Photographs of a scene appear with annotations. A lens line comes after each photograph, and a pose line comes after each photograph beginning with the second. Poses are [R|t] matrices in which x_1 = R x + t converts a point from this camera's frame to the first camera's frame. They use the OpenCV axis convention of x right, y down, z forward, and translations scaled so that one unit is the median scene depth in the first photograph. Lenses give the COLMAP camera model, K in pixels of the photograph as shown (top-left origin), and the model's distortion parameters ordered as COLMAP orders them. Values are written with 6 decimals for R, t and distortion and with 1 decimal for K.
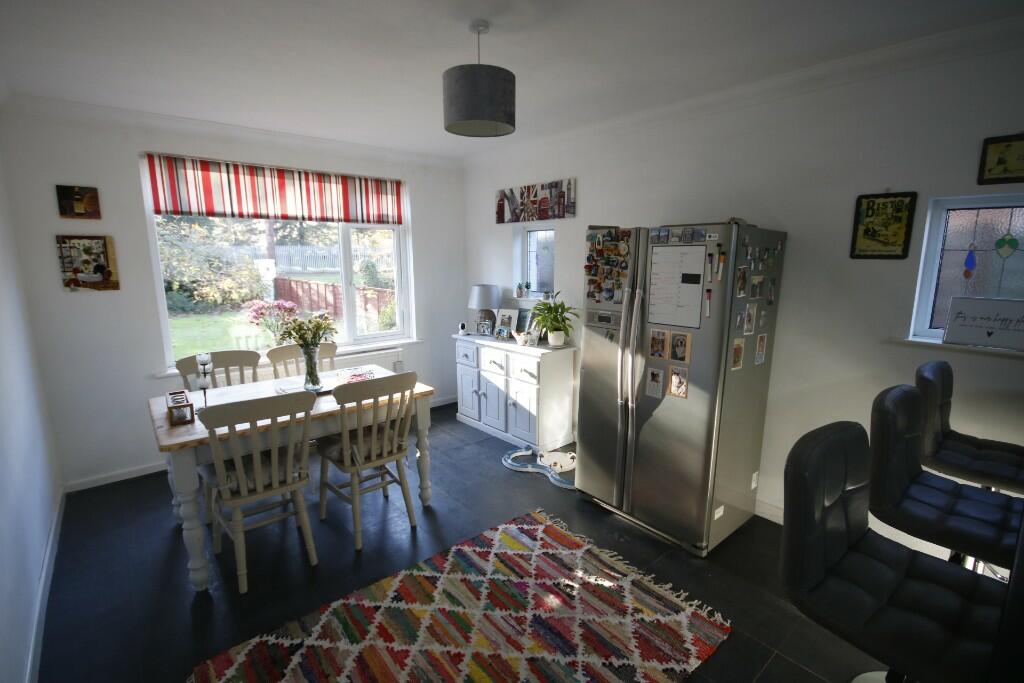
lens RADIAL K [[477.0, 0, 511.3], [0, 477.0, 341.8], [0, 0, 1]] dist [-0.005422, -0.002885]
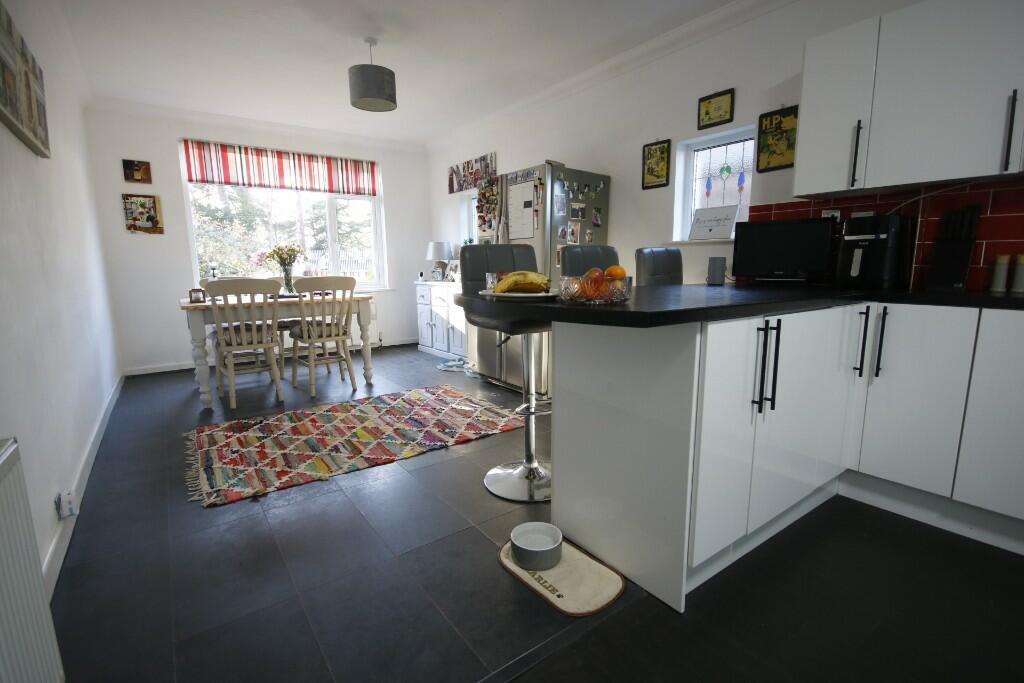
lens RADIAL K [[477.0, 0, 511.6], [0, 477.0, 343.5], [0, 0, 1]] dist [-0.005422, -0.002885]
pose [[0.997493, 0.003496, -0.070681, 0.376150], [-0.004465, 0.999898, -0.013551, 0.275893], [0.070627, 0.013833, 0.997407, -0.405889]]
